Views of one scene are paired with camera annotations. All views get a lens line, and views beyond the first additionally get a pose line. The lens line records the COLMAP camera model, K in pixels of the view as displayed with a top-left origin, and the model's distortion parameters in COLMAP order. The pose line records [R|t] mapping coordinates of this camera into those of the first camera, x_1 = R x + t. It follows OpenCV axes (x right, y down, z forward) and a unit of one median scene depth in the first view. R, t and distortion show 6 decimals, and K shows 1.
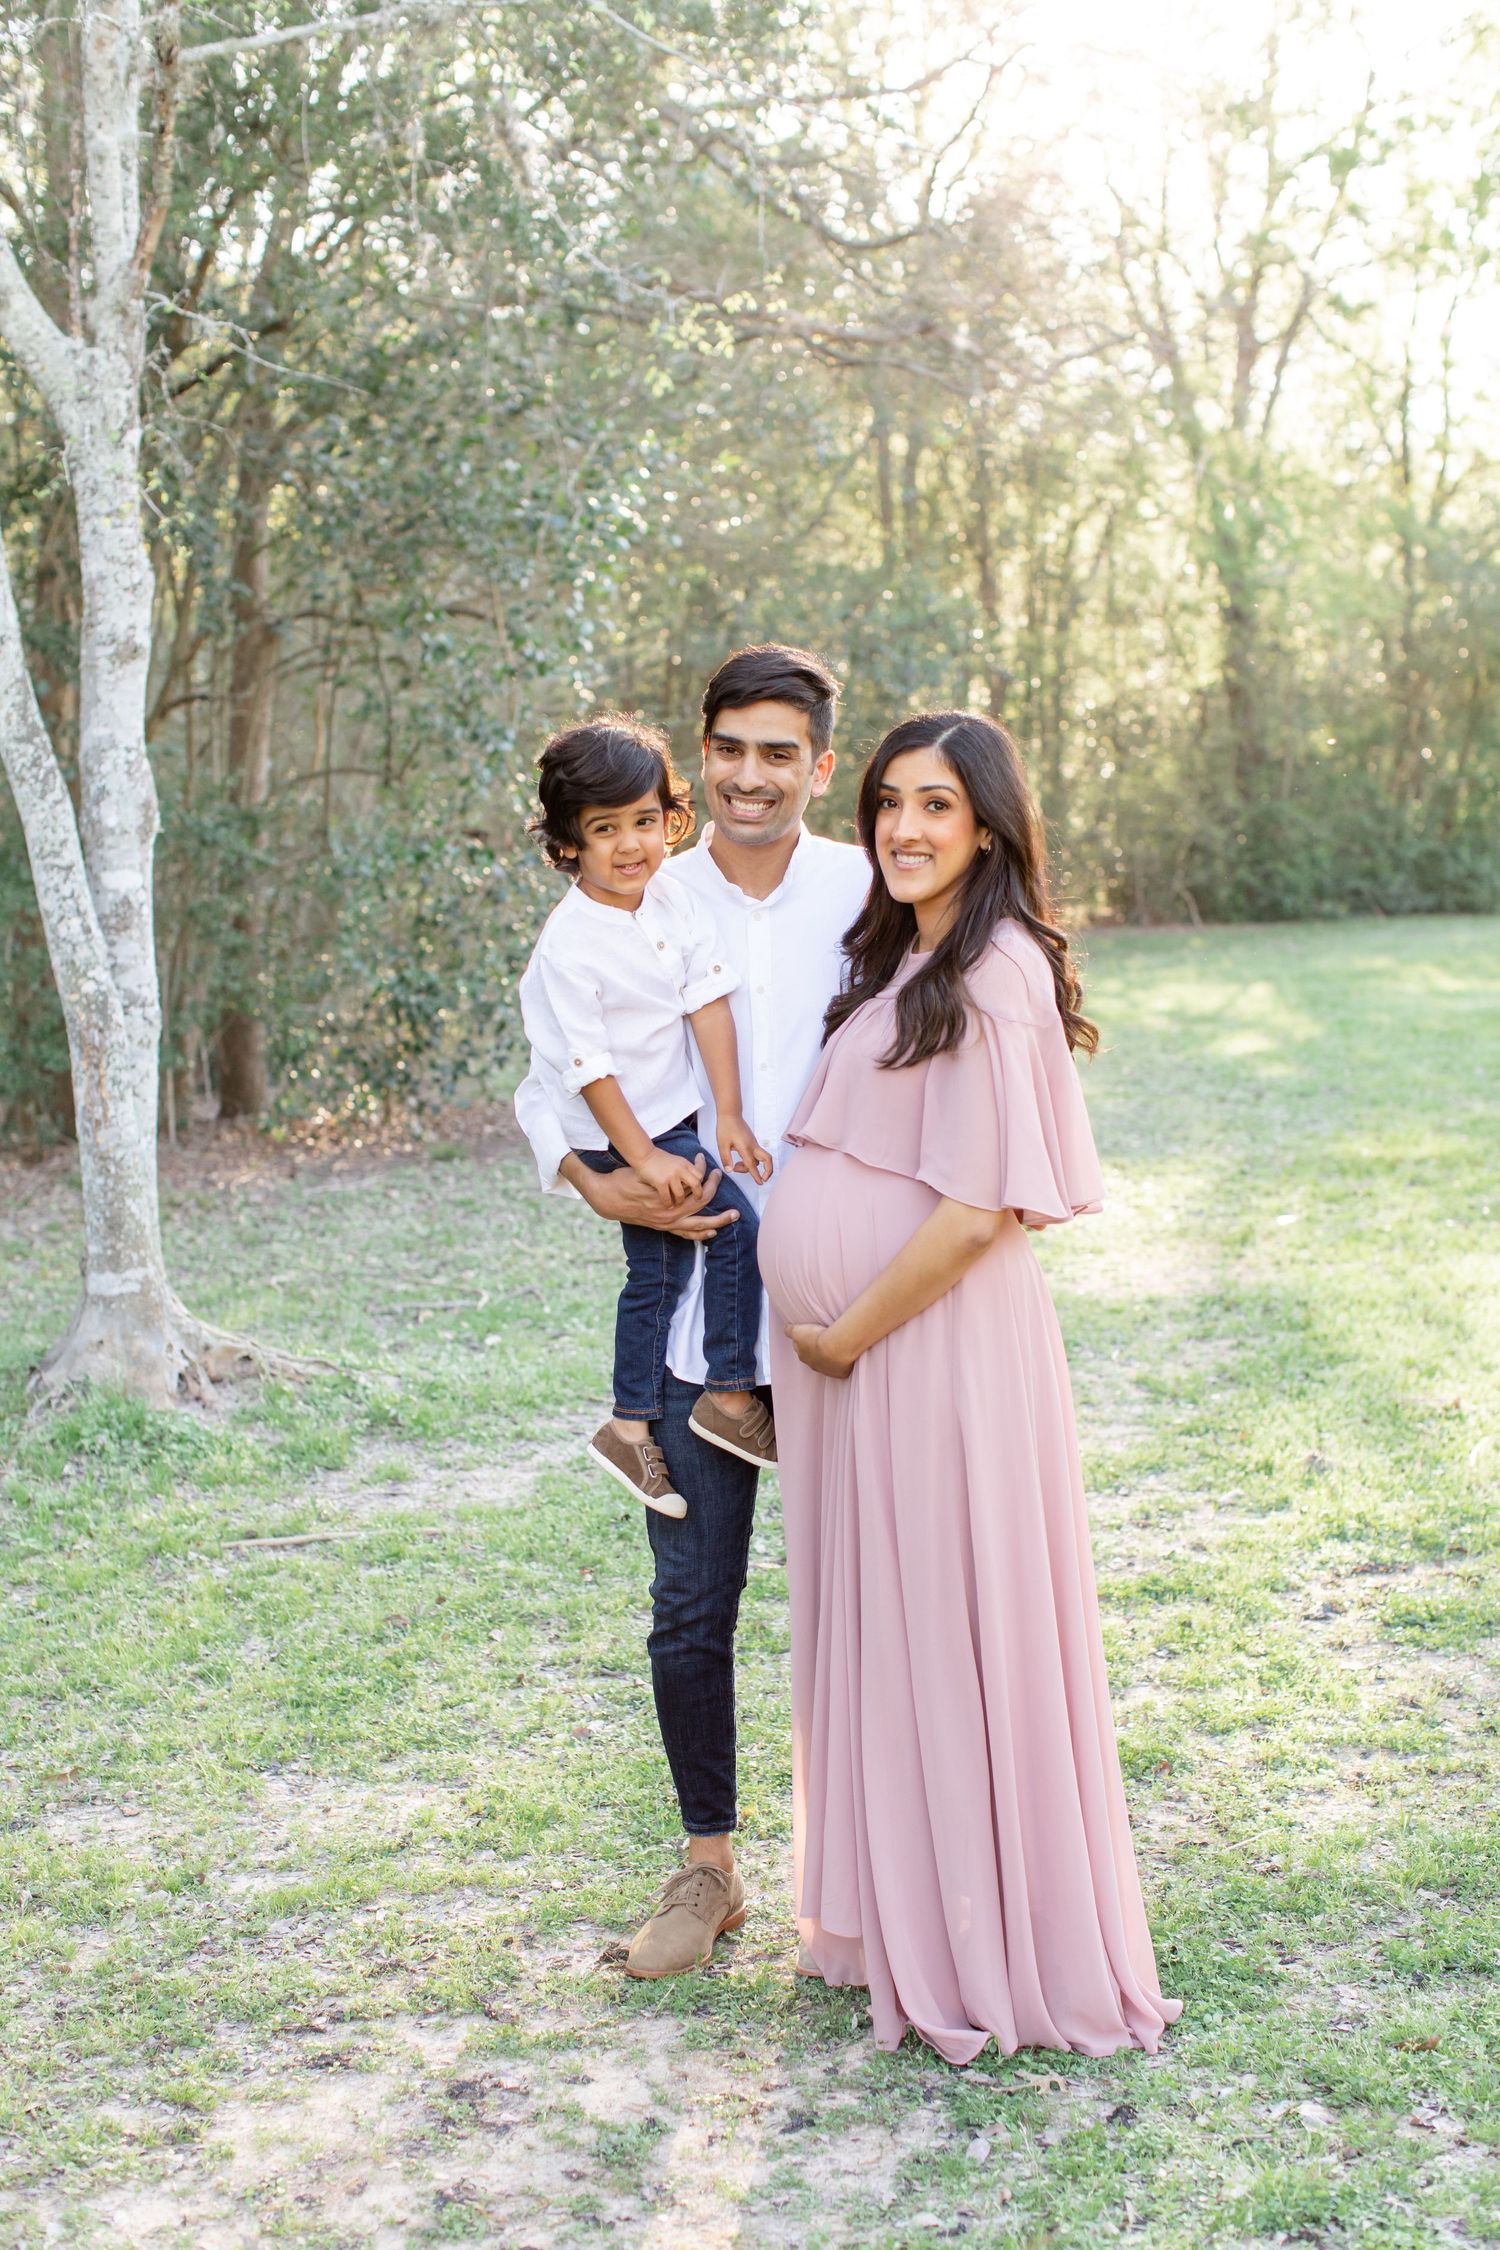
lens RADIAL K [[3250.9, 0, 740.2], [0, 3250.9, 1118.7], [0, 0, 1]] dist [0.046414, -0.081704]
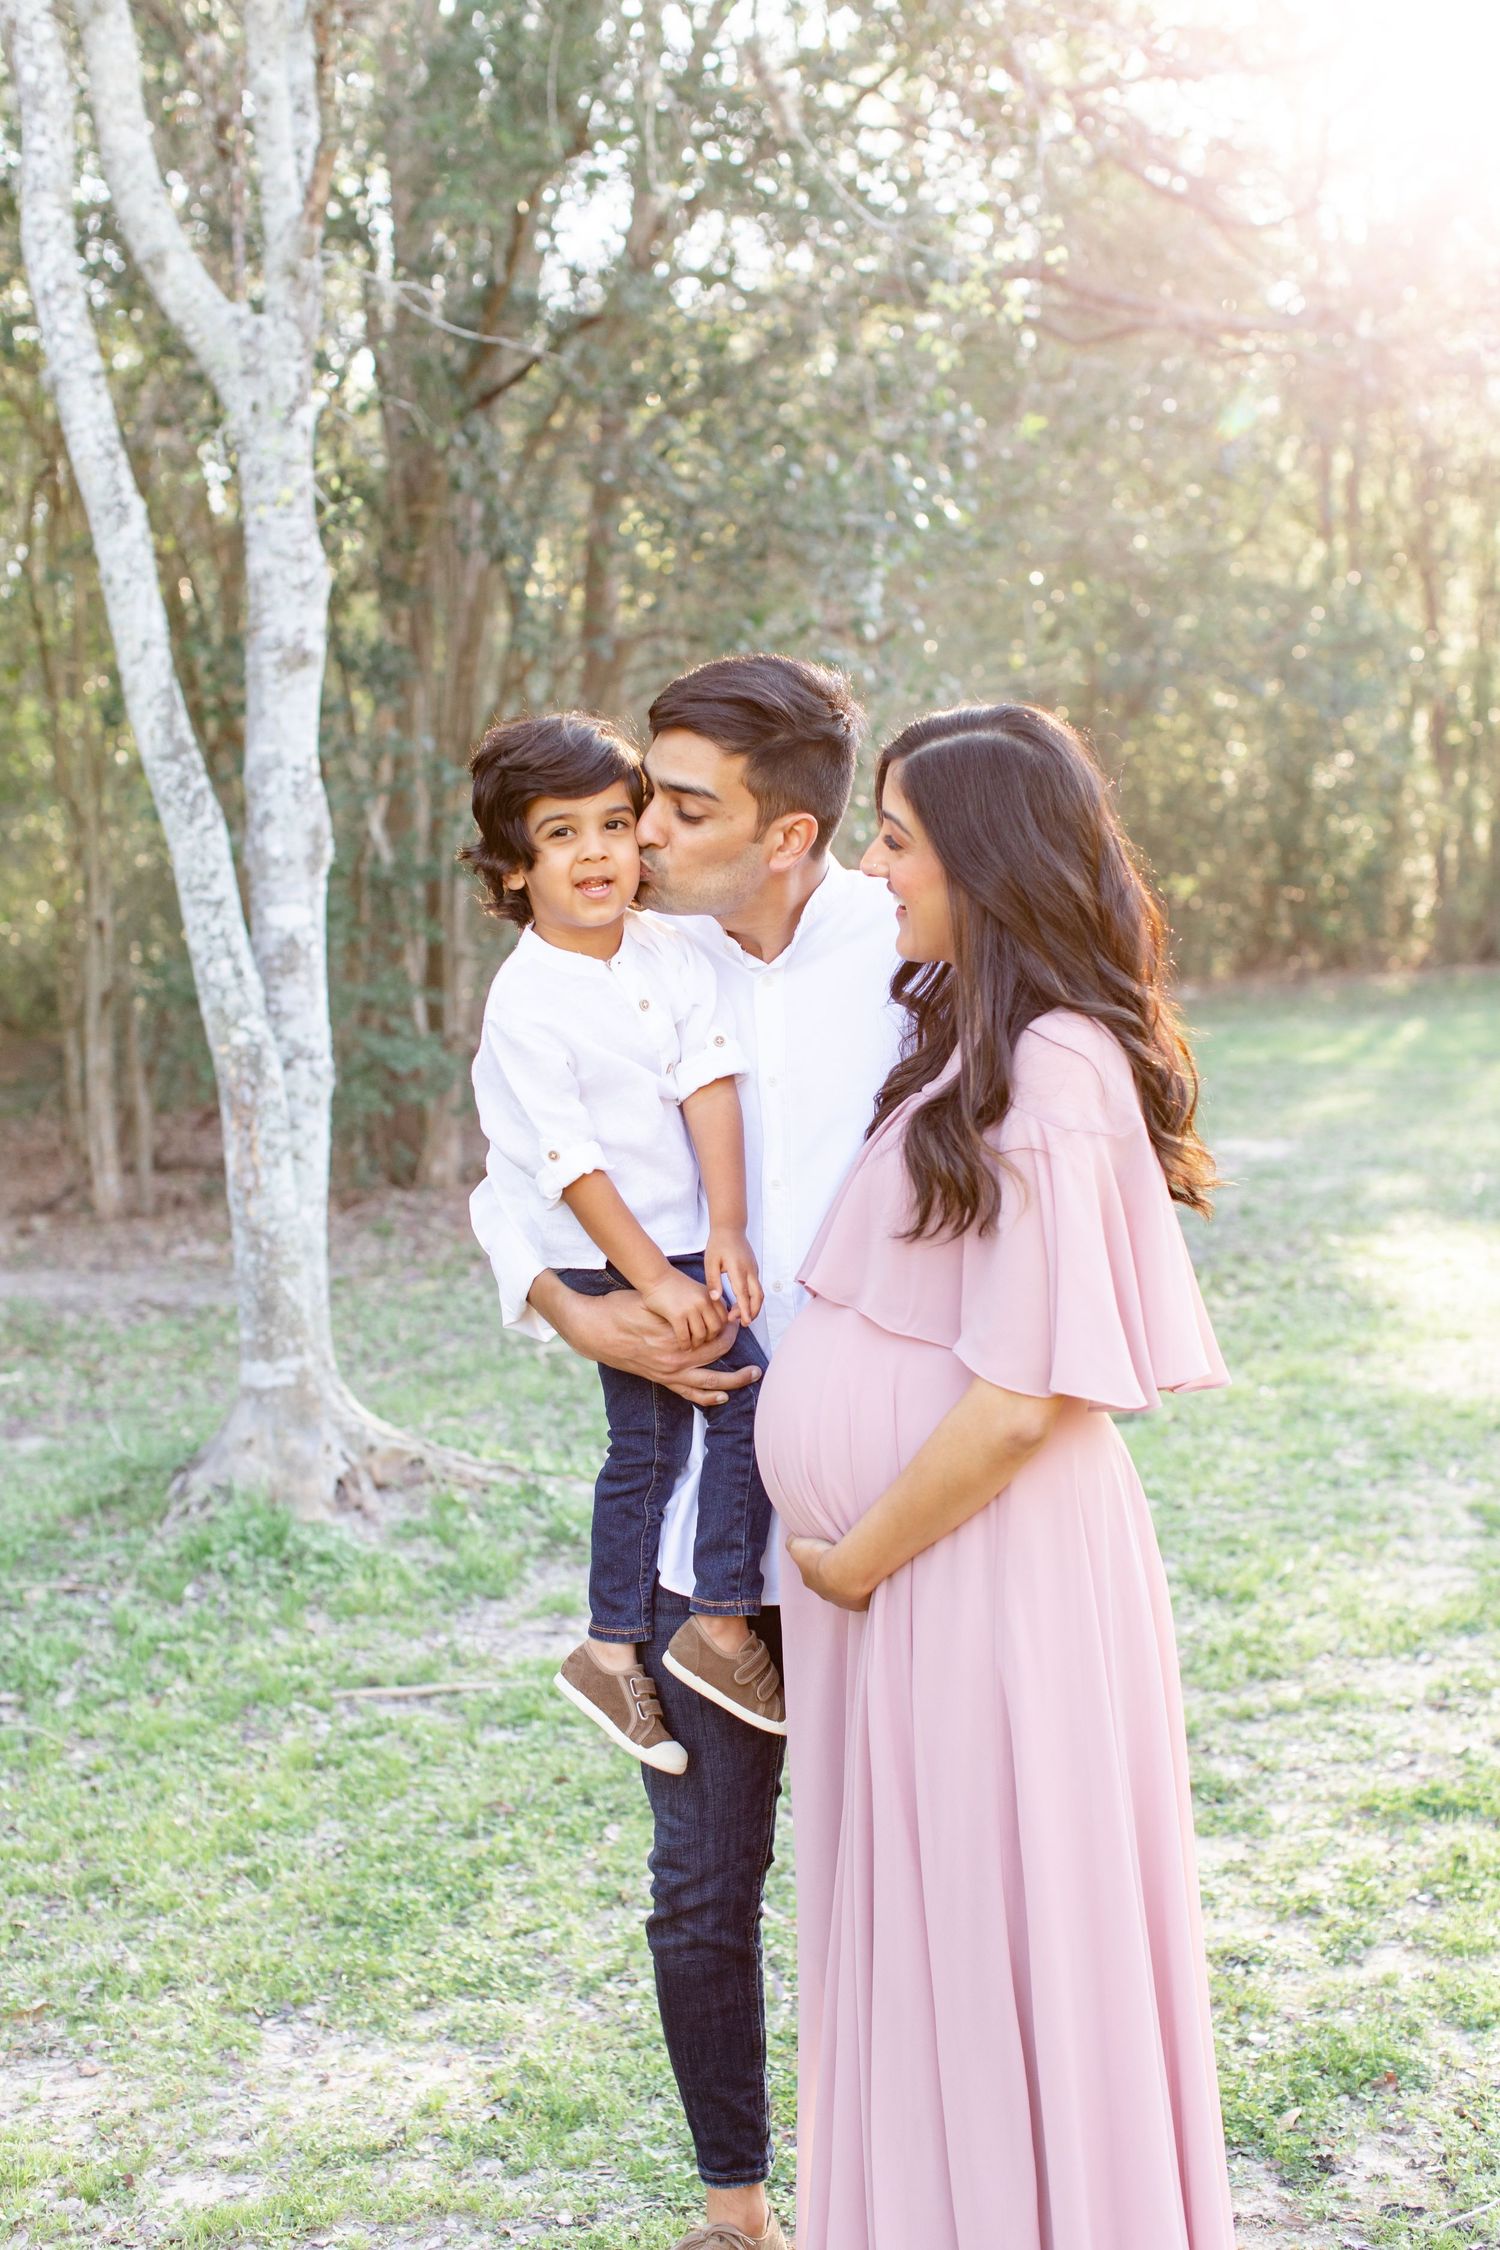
lens RADIAL K [[3250.9, 0, 740.2], [0, 3250.9, 1118.7], [0, 0, 1]] dist [0.046414, -0.081704]
pose [[0.990189, 0.011939, -0.139226, 0.060000], [-0.013142, 0.999884, -0.007723, -0.014261], [0.139117, 0.009477, 0.990231, 0.154654]]
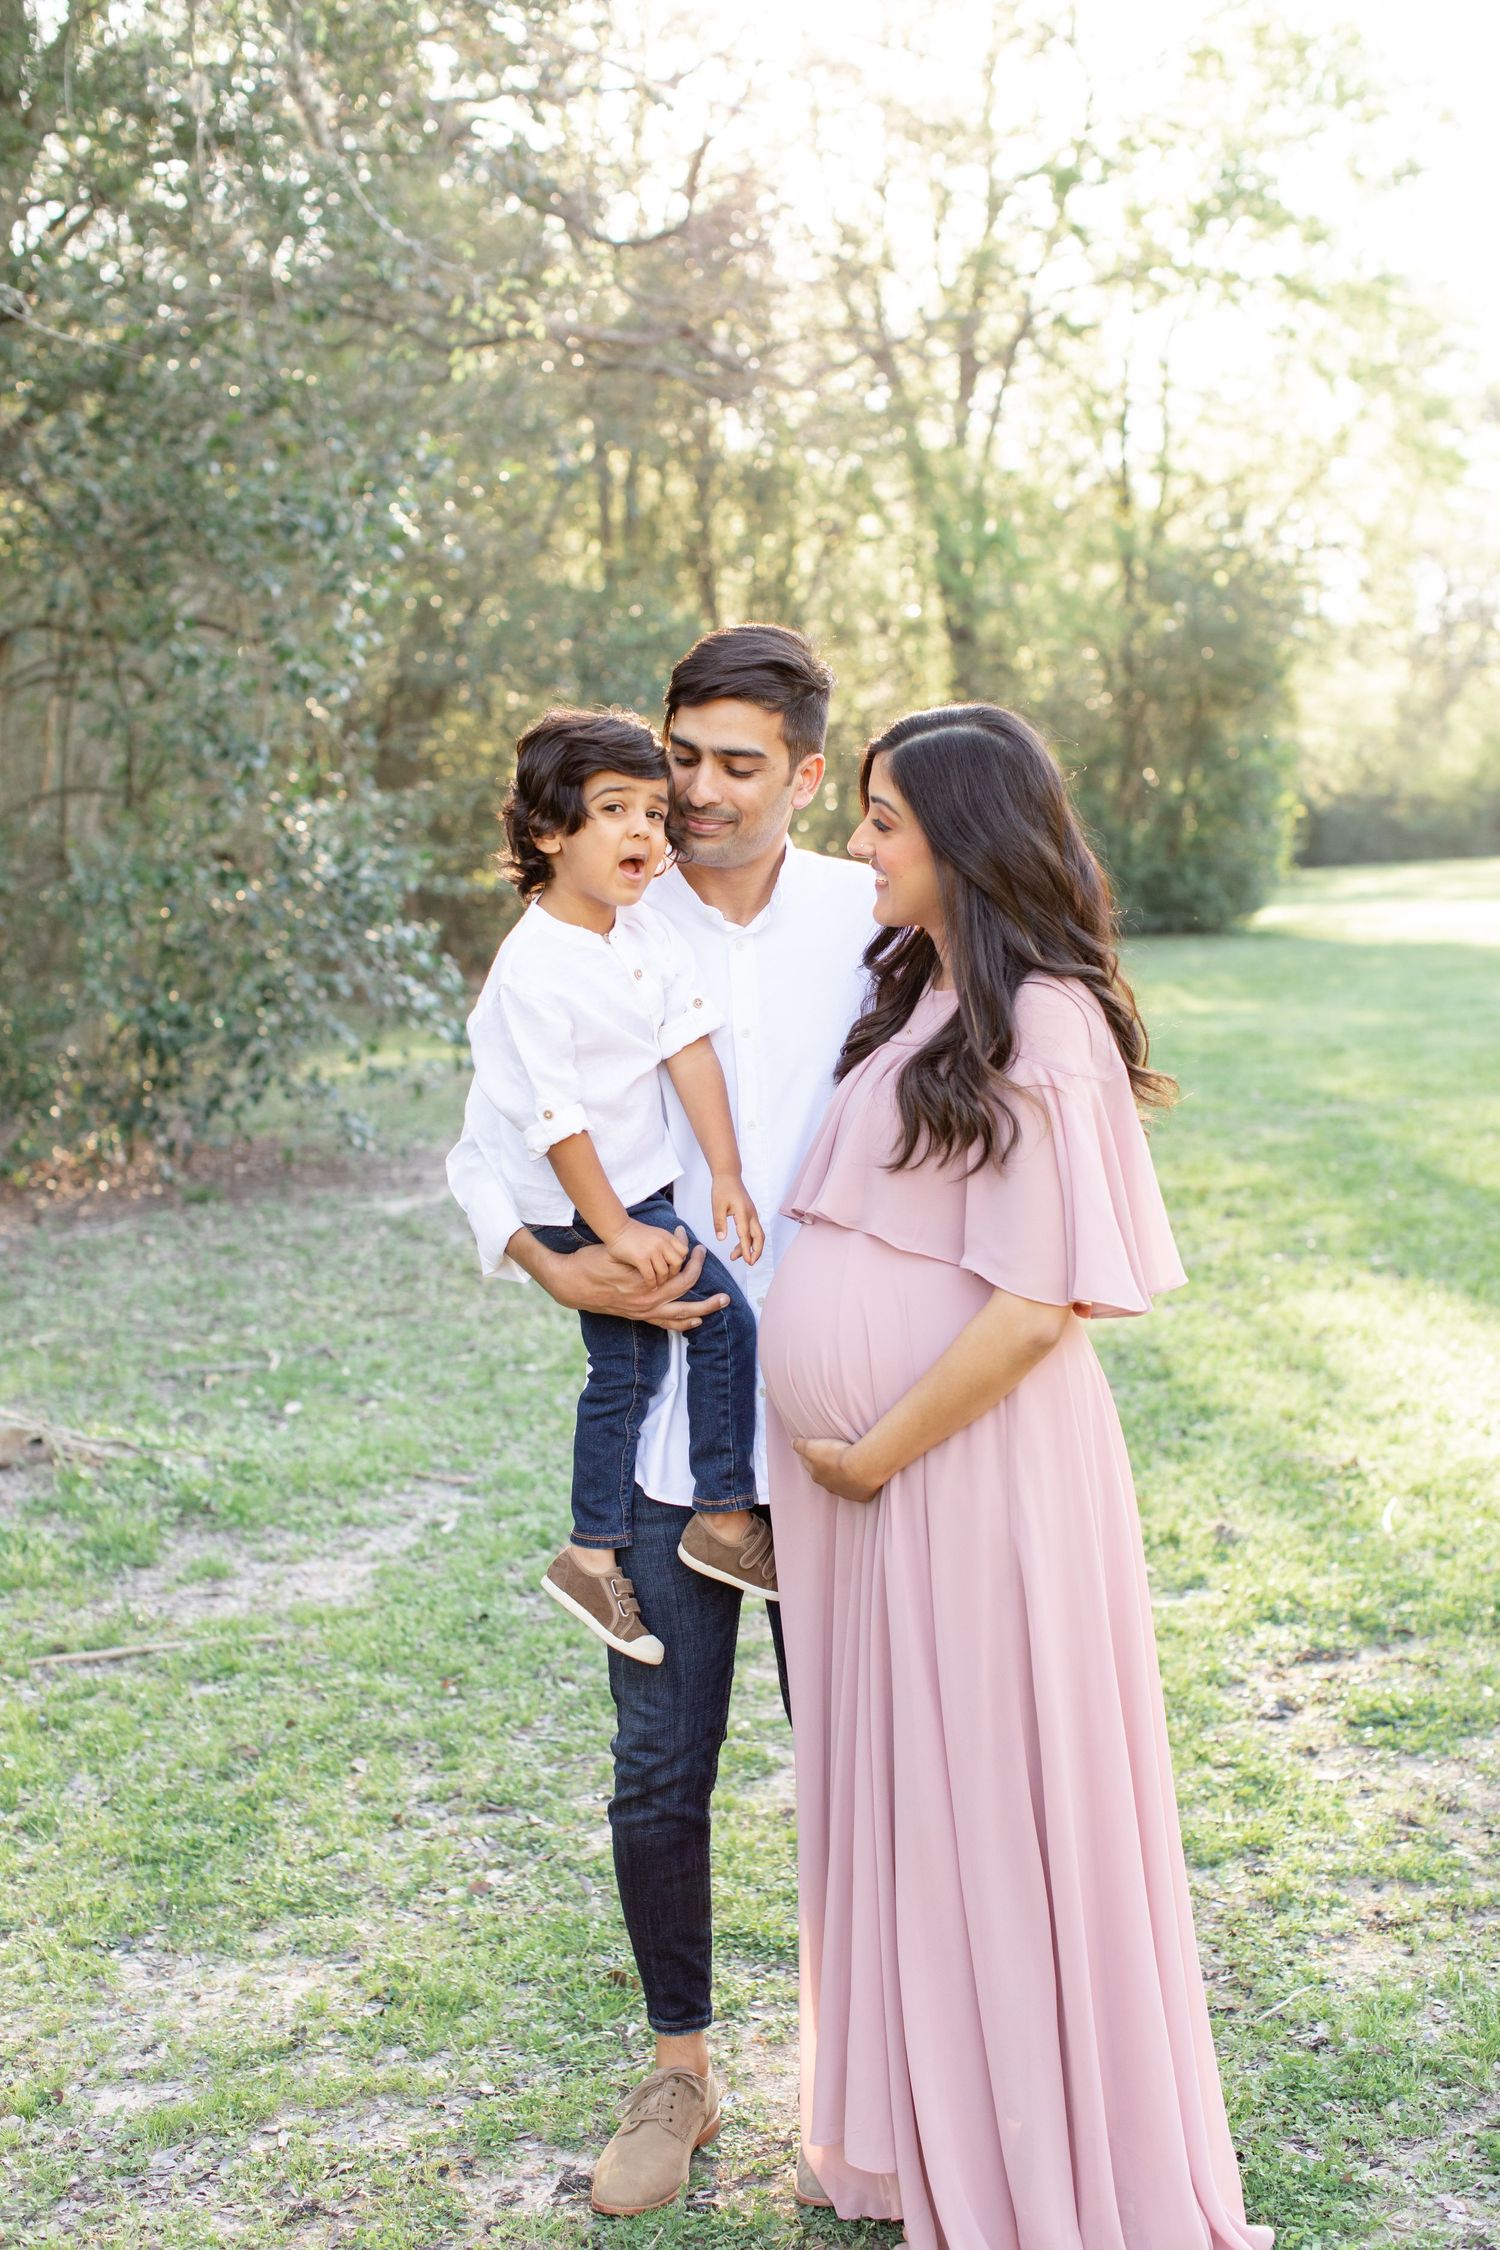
lens RADIAL K [[3255.3, 0, 740.4], [0, 3255.3, 1123.4], [0, 0, 1]] dist [0.031352, -0.007147]
pose [[0.995780, -0.011690, 0.091024, -0.043017], [0.012219, 0.999912, -0.005260, -0.007115], [-0.090955, 0.006350, 0.995835, 0.097412]]
